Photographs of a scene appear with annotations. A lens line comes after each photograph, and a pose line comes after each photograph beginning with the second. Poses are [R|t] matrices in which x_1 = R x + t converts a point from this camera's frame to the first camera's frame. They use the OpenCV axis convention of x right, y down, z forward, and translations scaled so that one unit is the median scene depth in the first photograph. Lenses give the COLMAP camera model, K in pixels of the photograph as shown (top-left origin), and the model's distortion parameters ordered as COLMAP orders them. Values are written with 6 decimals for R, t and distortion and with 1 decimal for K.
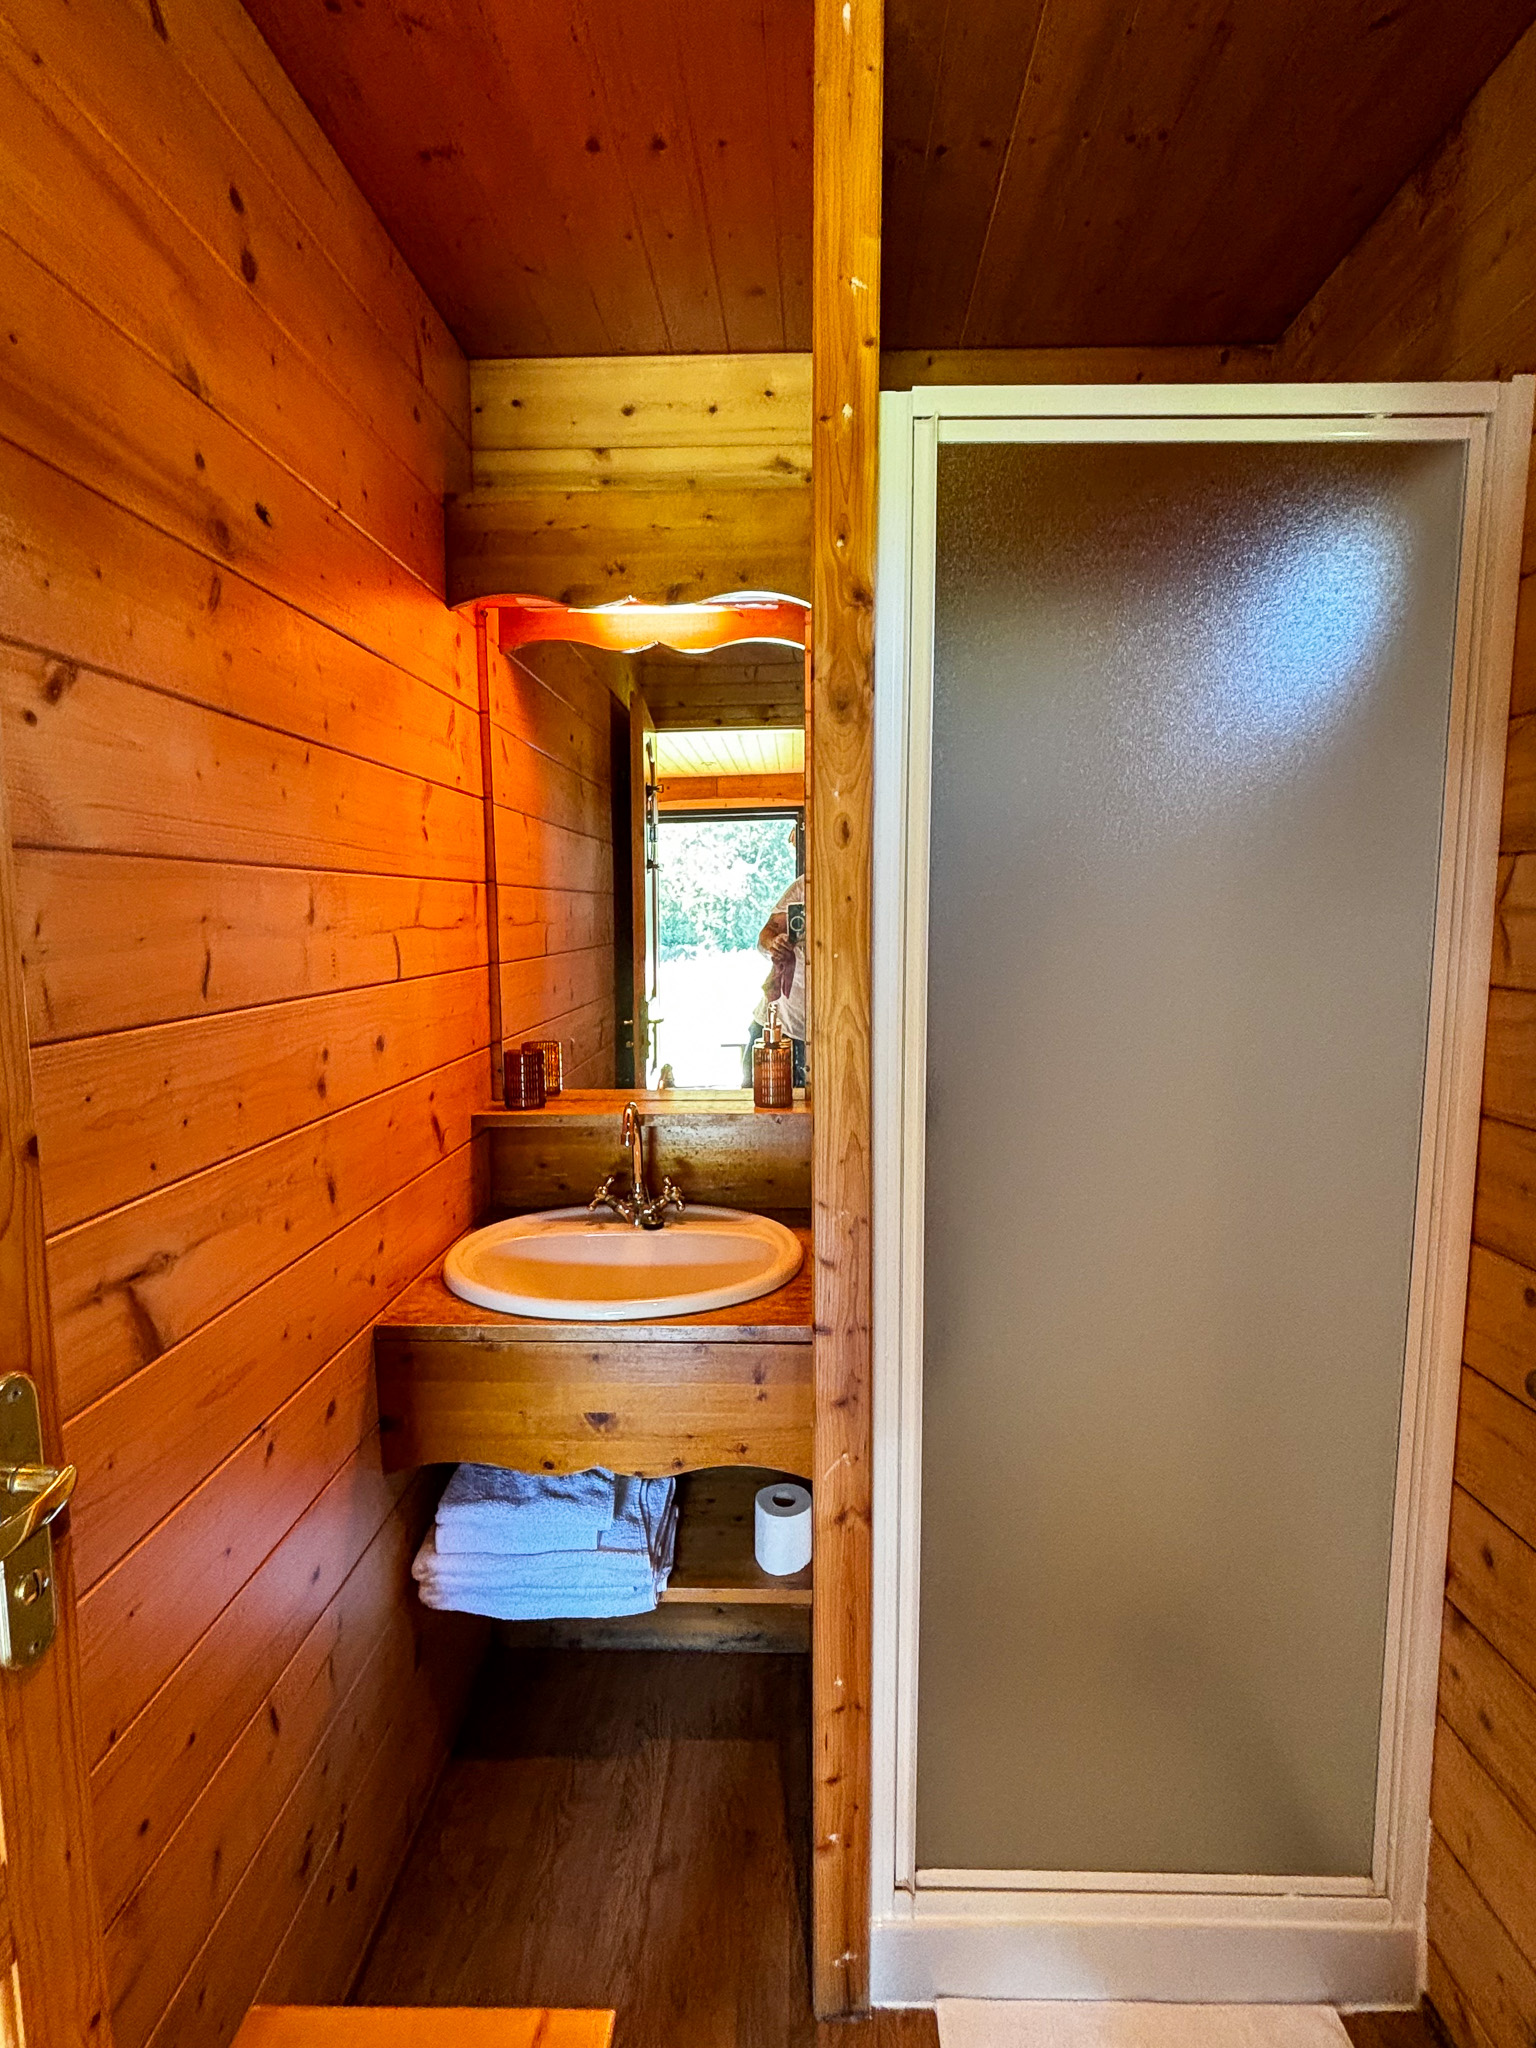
lens RADIAL K [[1026.2, 0, 779.2], [0, 1026.2, 1023.0], [0, 0, 1]] dist [0.001834, -0.001988]
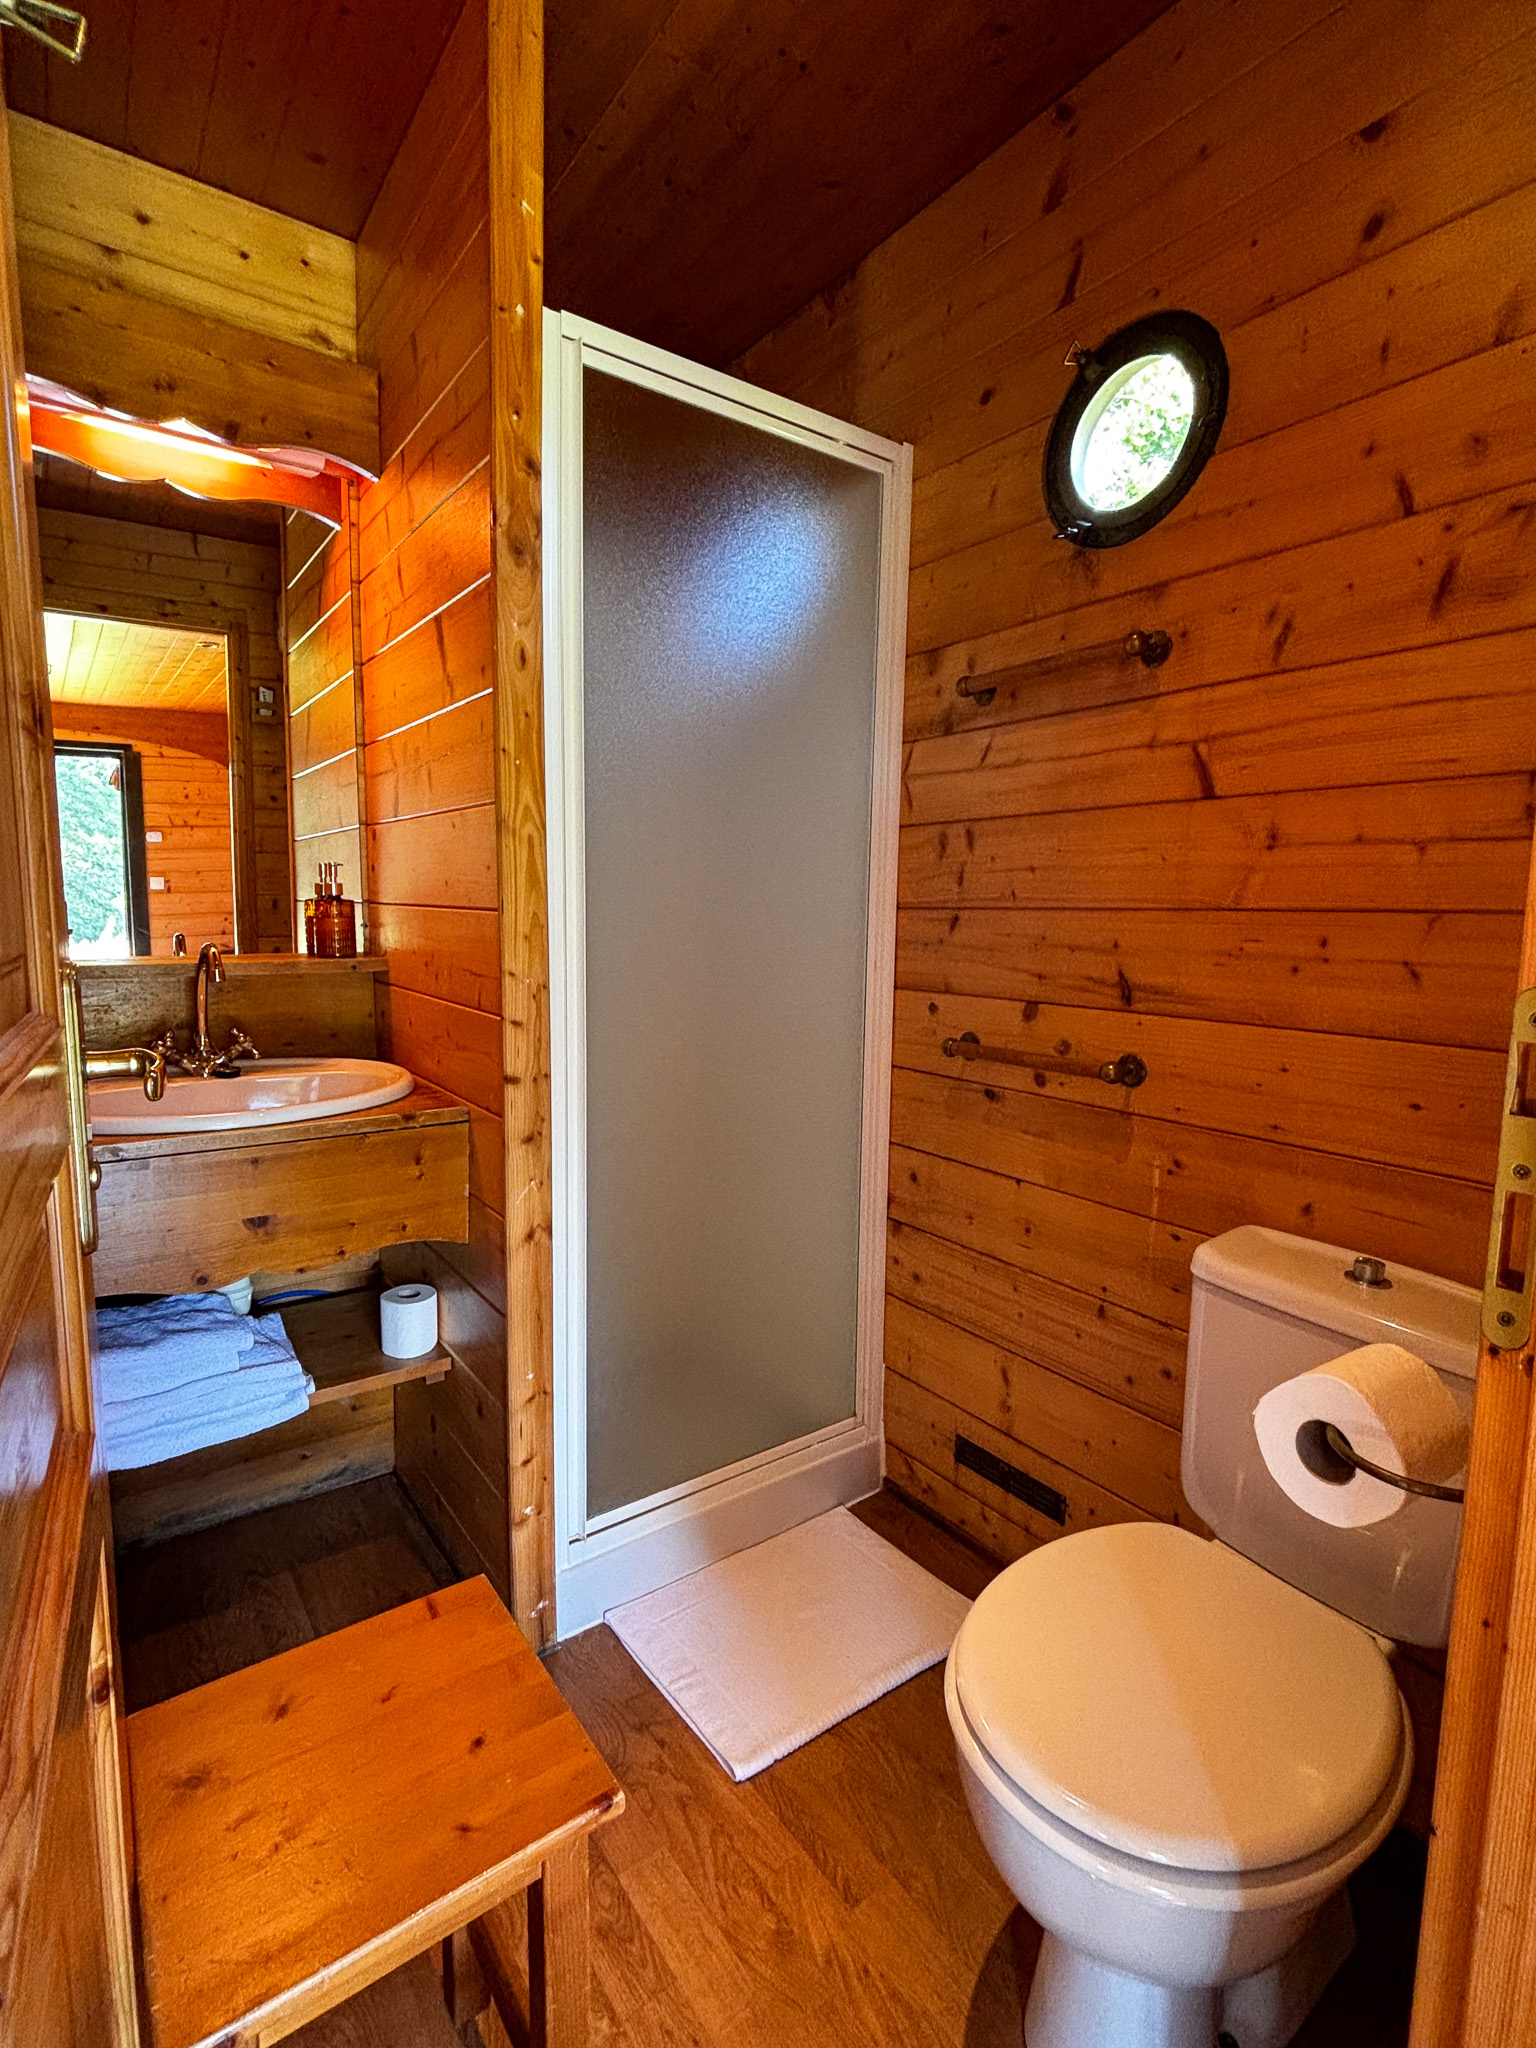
lens RADIAL K [[978.0, 0, 771.2], [0, 978.0, 1020.3], [0, 0, 1]] dist [0.002409, 0.001719]
pose [[0.793825, -0.055938, 0.605568, -0.395807], [0.048019, 0.998417, 0.029279, 0.203683], [-0.606248, 0.005836, 0.795255, -0.095881]]
